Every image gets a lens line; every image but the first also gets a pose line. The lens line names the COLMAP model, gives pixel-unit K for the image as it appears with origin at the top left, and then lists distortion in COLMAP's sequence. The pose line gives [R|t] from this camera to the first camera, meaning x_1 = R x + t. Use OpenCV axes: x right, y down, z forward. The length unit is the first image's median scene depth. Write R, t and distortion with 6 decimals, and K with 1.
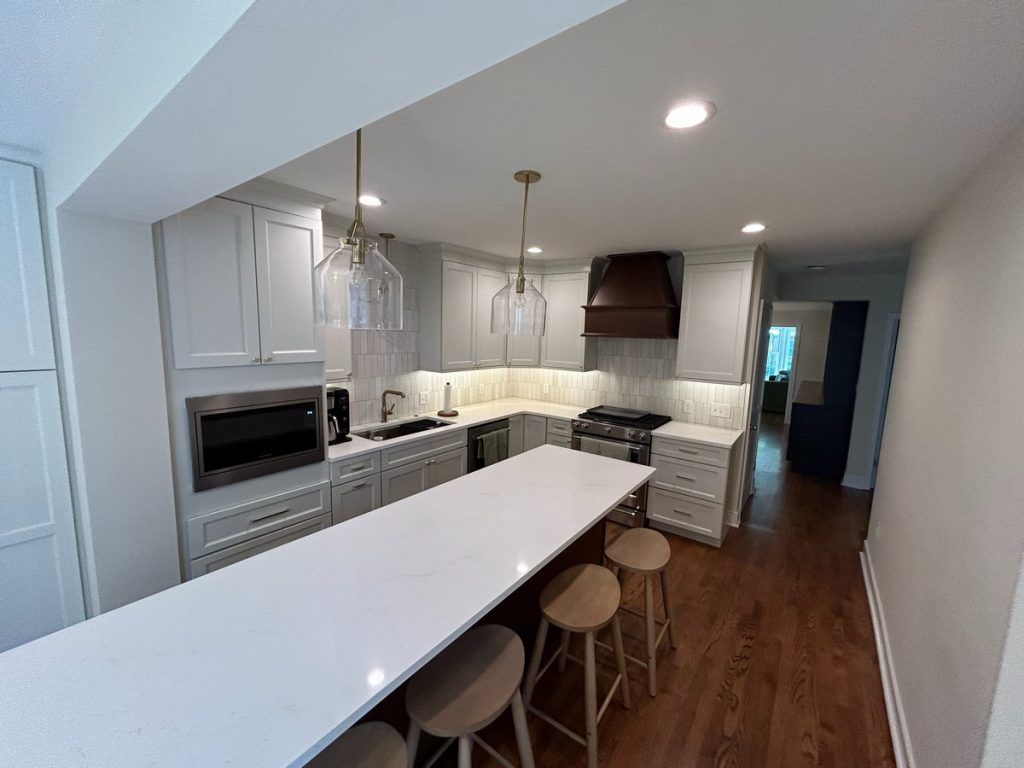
lens RADIAL K [[411.9, 0, 512.6], [0, 411.9, 381.7], [0, 0, 1]] dist [0.000642, -0.000192]
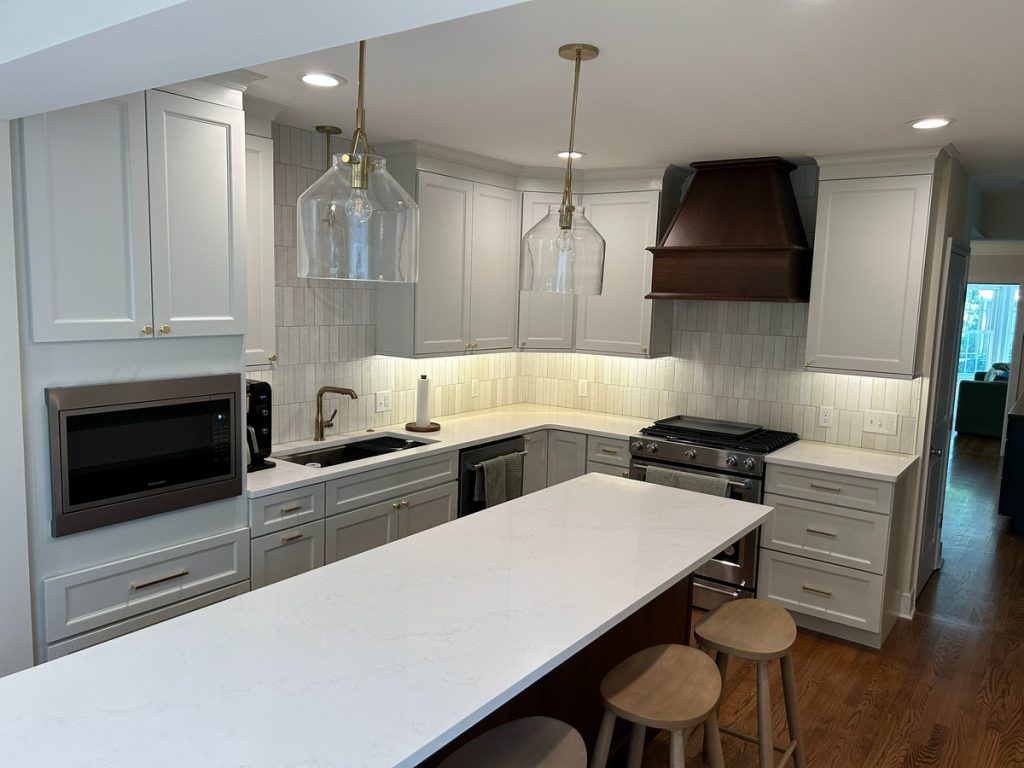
lens RADIAL K [[767.8, 0, 513.0], [0, 767.8, 379.5], [0, 0, 1]] dist [0.060914, -0.066499]
pose [[0.999901, 0.002184, 0.013903, -0.047355], [-0.002051, 0.999953, -0.009523, 0.020677], [-0.013923, 0.009493, 0.999858, -0.127488]]
